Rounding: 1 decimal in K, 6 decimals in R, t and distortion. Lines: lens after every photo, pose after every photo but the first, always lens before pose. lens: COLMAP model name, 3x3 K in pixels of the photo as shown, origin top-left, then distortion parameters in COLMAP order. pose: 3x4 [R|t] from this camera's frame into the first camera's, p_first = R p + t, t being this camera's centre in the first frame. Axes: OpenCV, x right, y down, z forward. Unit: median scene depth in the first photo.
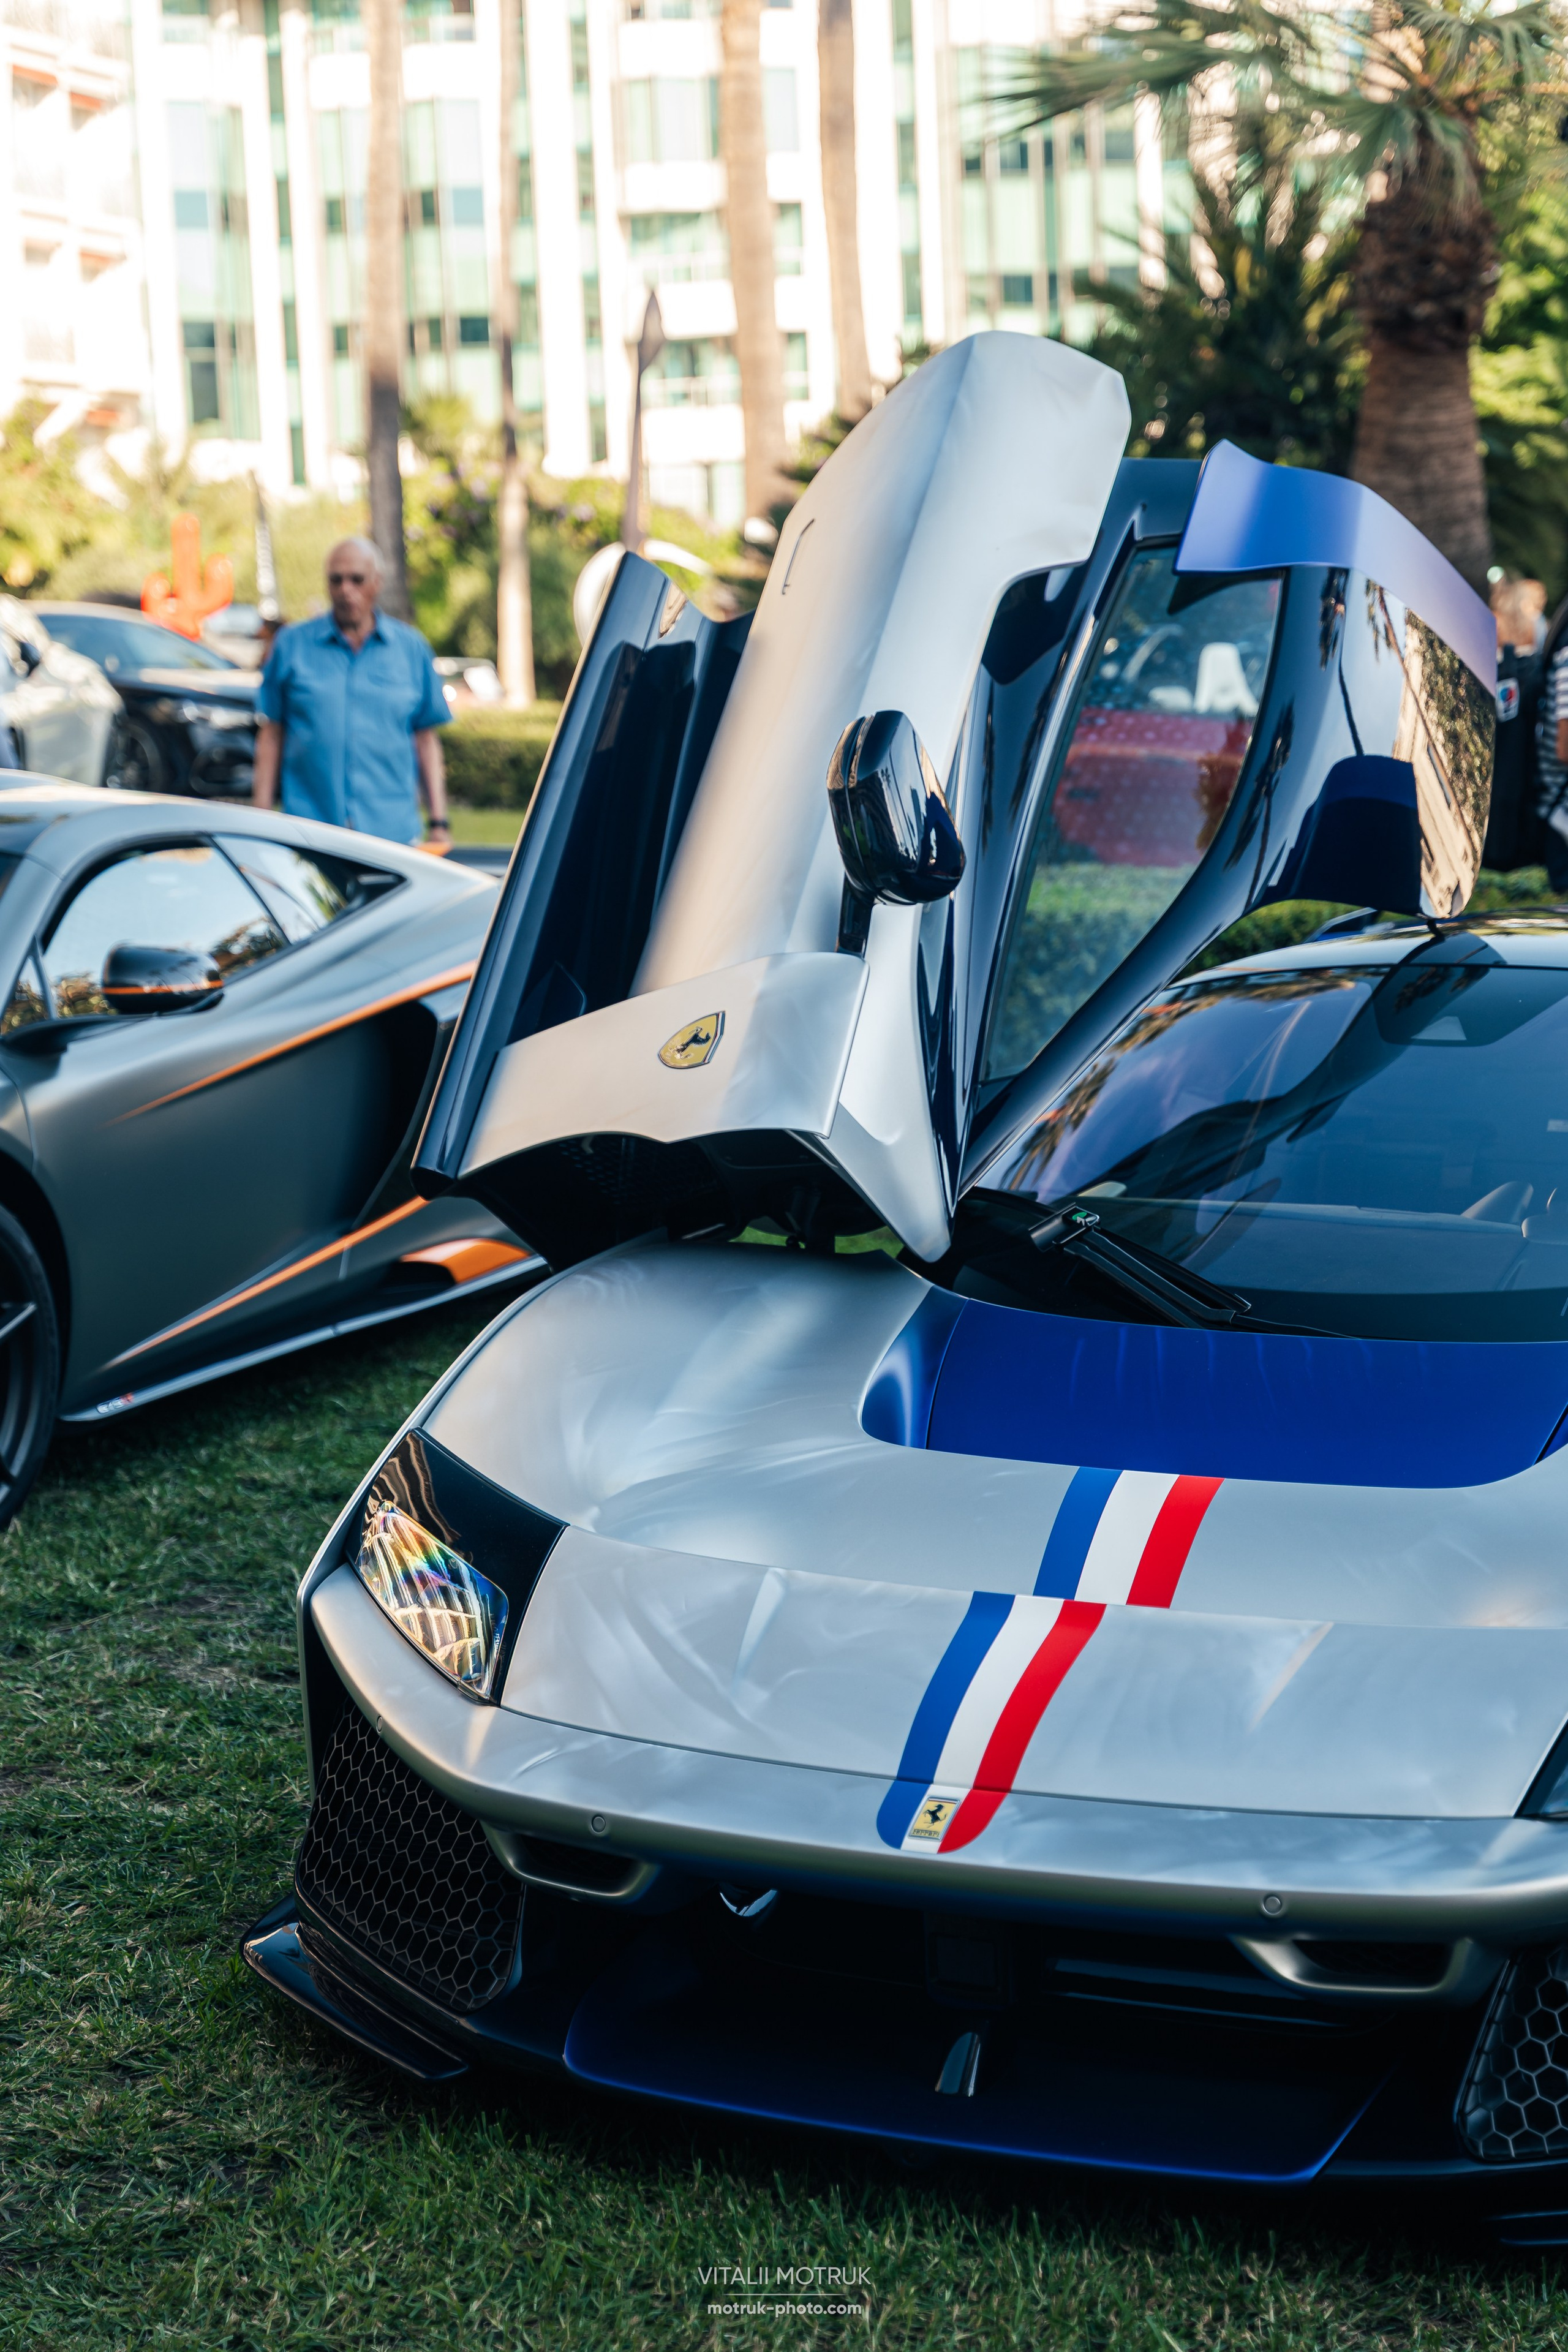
lens RADIAL K [[4163.5, 0, 779.0], [0, 4163.5, 1152.5], [0, 0, 1]] dist [0.039737, 0.000000]
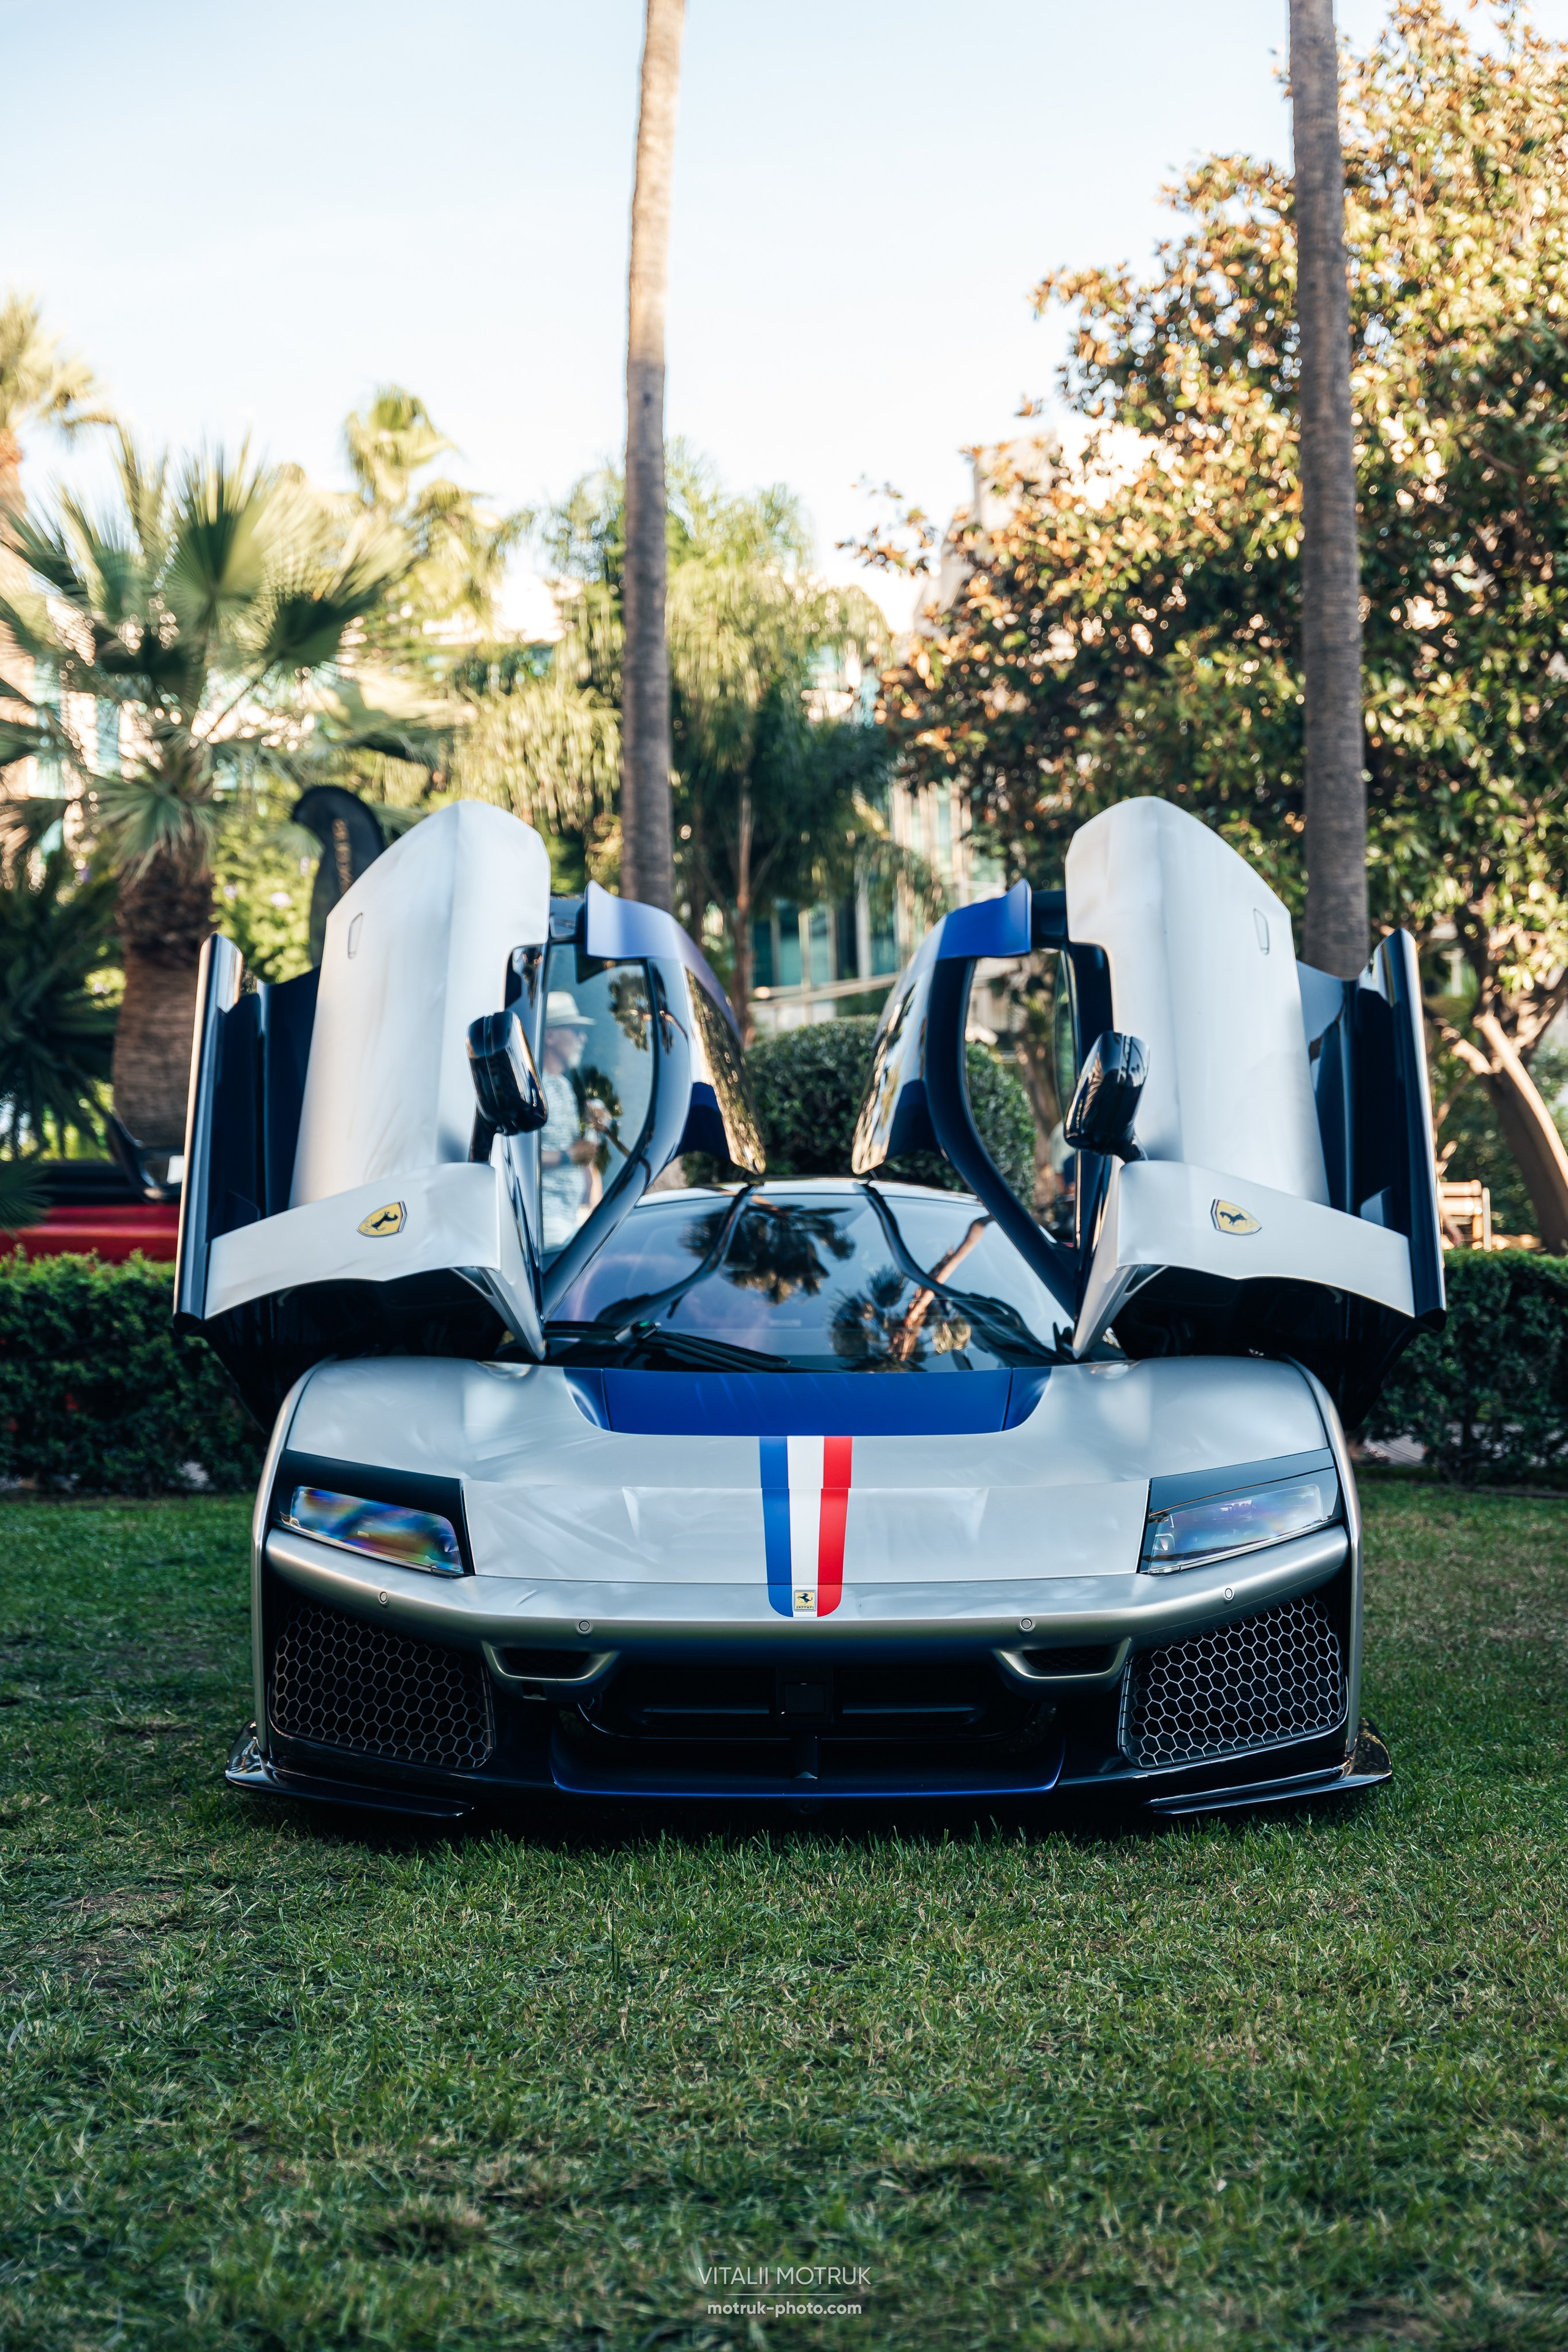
lens RADIAL K [[3186.7, 0, 775.6], [0, 3186.7, 1182.1], [0, 0, 1]] dist [-0.007221, 0.000000]
pose [[0.913855, 0.013632, 0.405812, -0.362431], [0.044922, 0.989907, -0.134413, 0.122692], [-0.403549, 0.141064, 0.904019, -0.116882]]
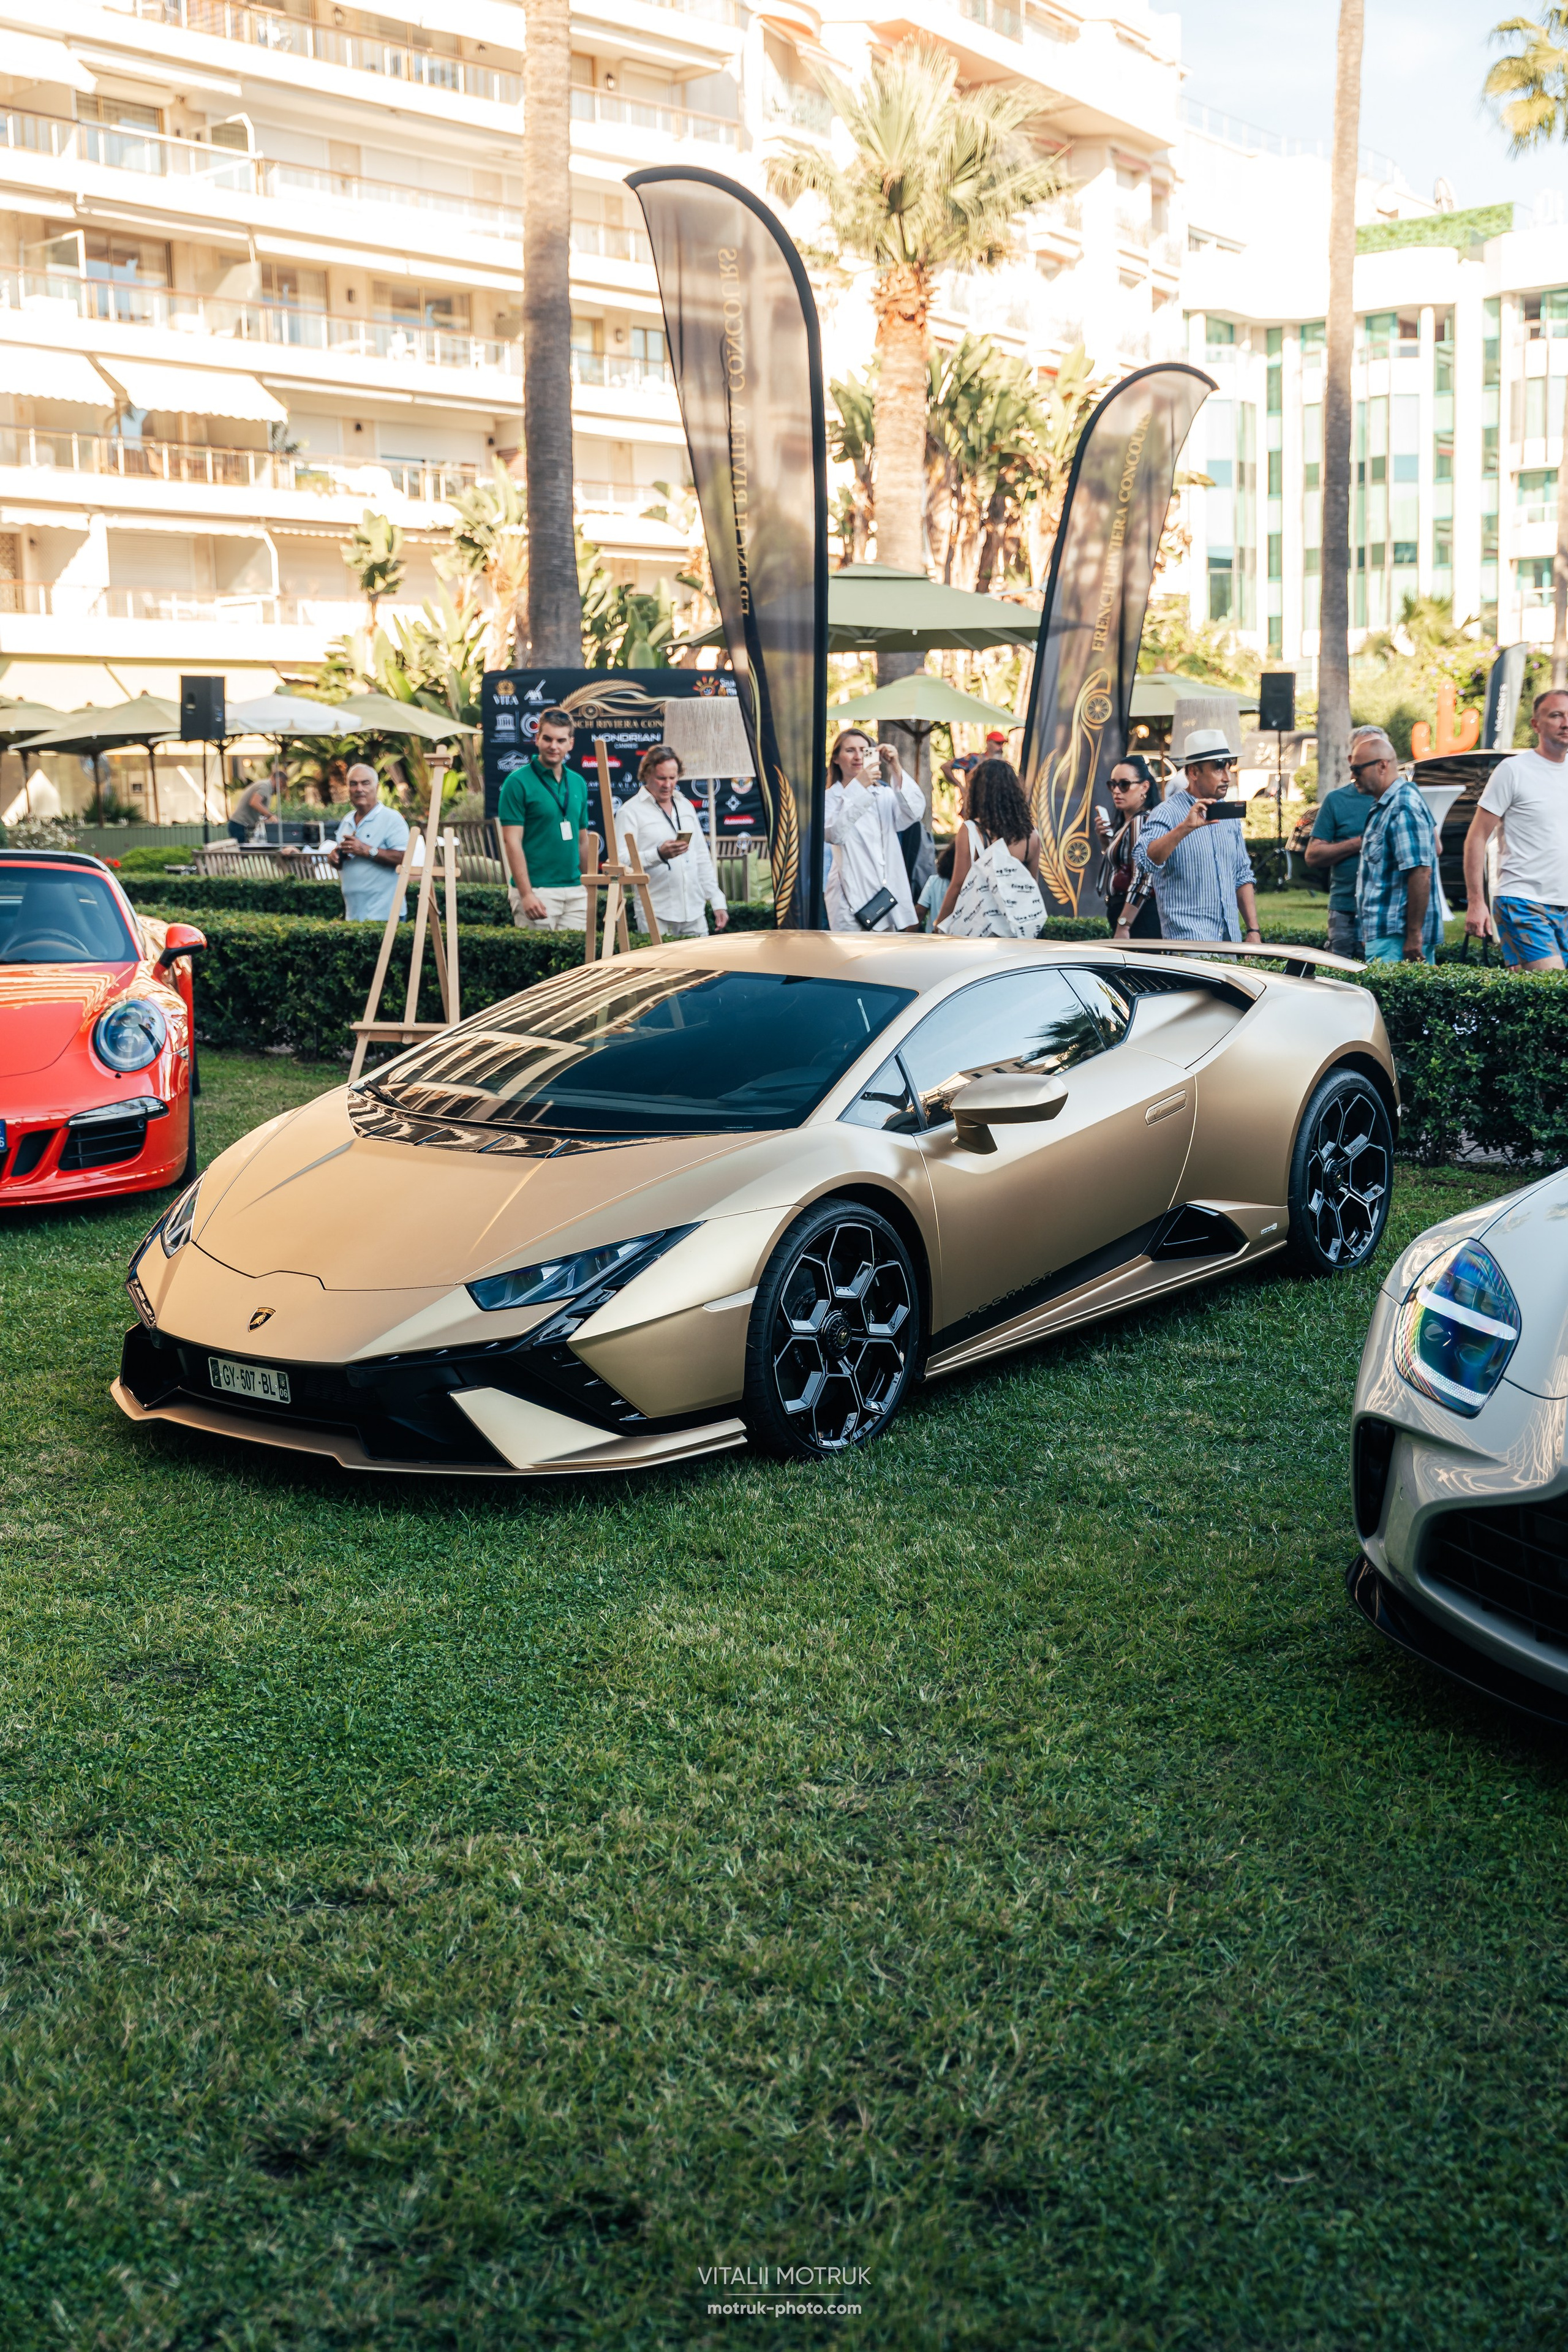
lens RADIAL K [[2647.9, 0, 788.9], [0, 2647.9, 1164.0], [0, 0, 1]] dist [0.007947, 0.000000]
pose [[0.972435, 0.047658, -0.228252, -1.141281], [-0.040722, 0.998557, 0.035004, -0.100067], [0.229591, -0.024744, 0.972973, 0.615474]]
